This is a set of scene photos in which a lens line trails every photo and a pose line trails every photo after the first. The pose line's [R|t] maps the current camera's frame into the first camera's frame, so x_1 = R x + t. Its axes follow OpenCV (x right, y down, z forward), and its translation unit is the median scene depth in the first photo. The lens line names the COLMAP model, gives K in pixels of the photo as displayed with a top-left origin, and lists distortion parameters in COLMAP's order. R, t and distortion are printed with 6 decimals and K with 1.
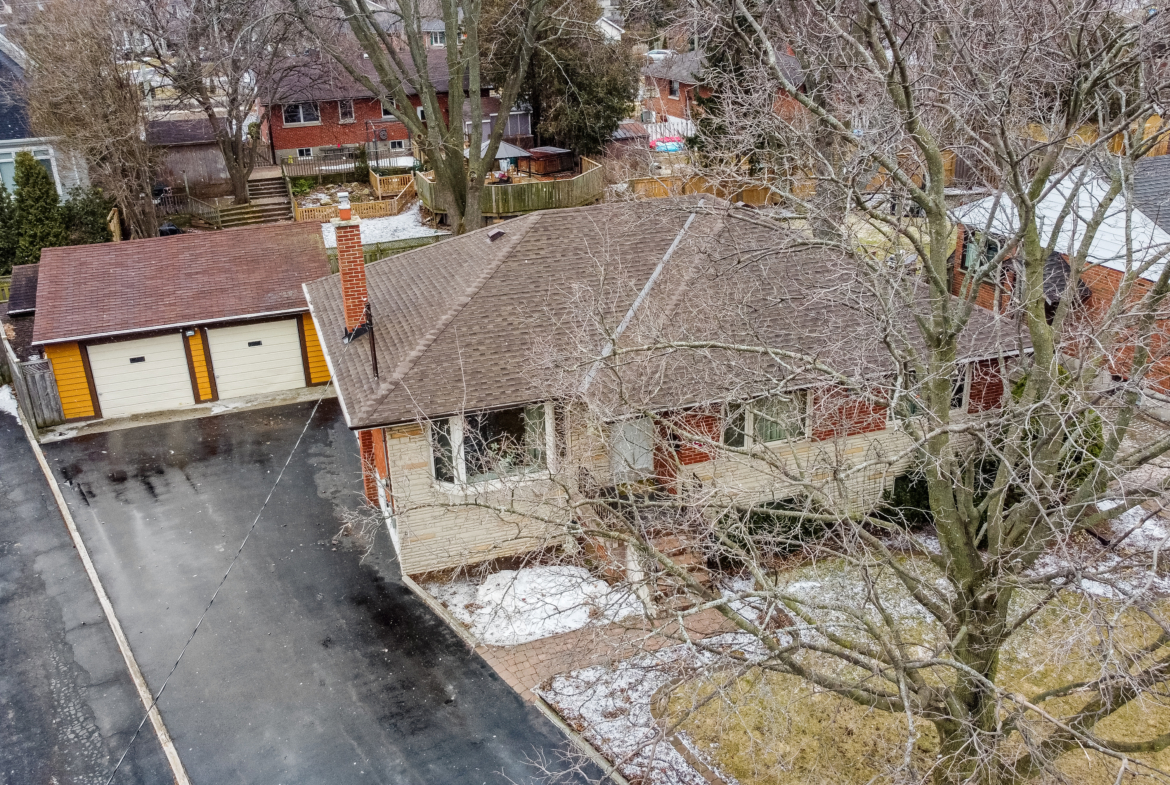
lens RADIAL K [[1048.4, 0, 585.0], [0, 1048.4, 392.5], [0, 0, 1]] dist [-0.000931, 0.008968]
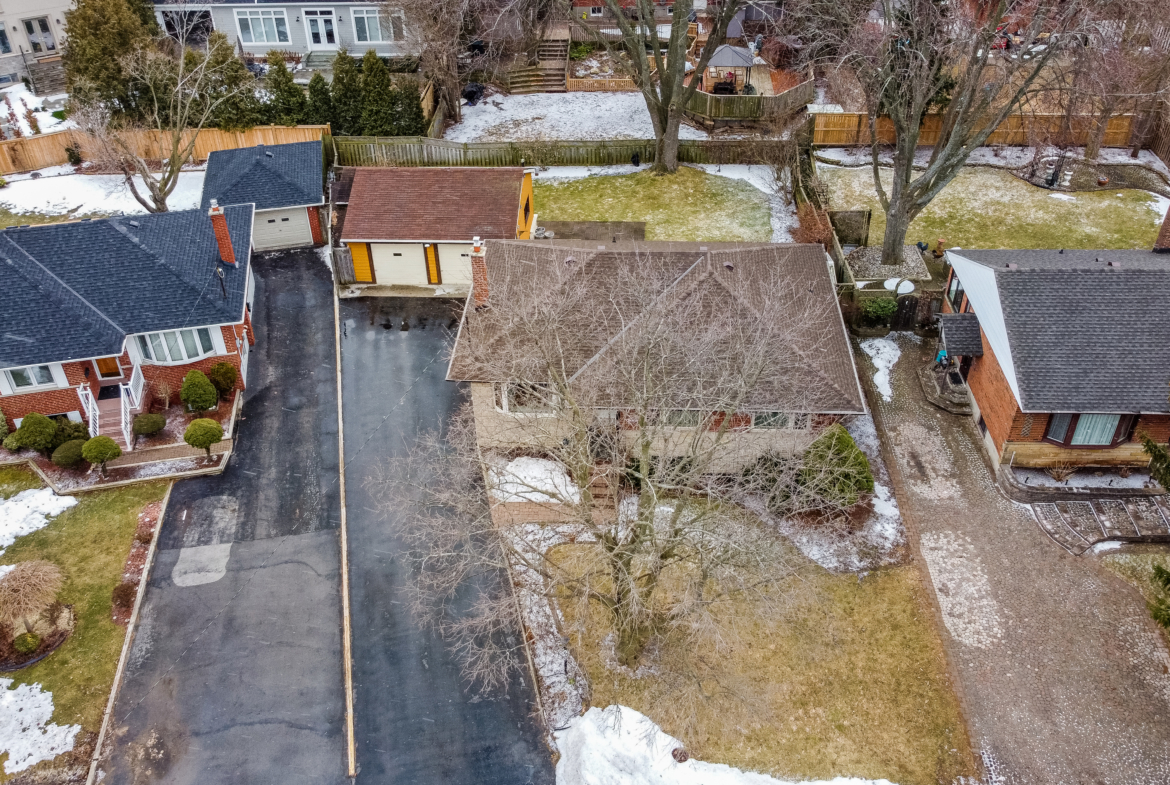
lens RADIAL K [[1048.4, 0, 585.0], [0, 1048.4, 392.5], [0, 0, 1]] dist [-0.000931, 0.008968]
pose [[0.928422, 0.238255, -0.285075, 0.373992], [-0.152773, 0.944254, 0.291624, -0.355608], [0.338665, -0.227199, 0.913065, -0.463558]]
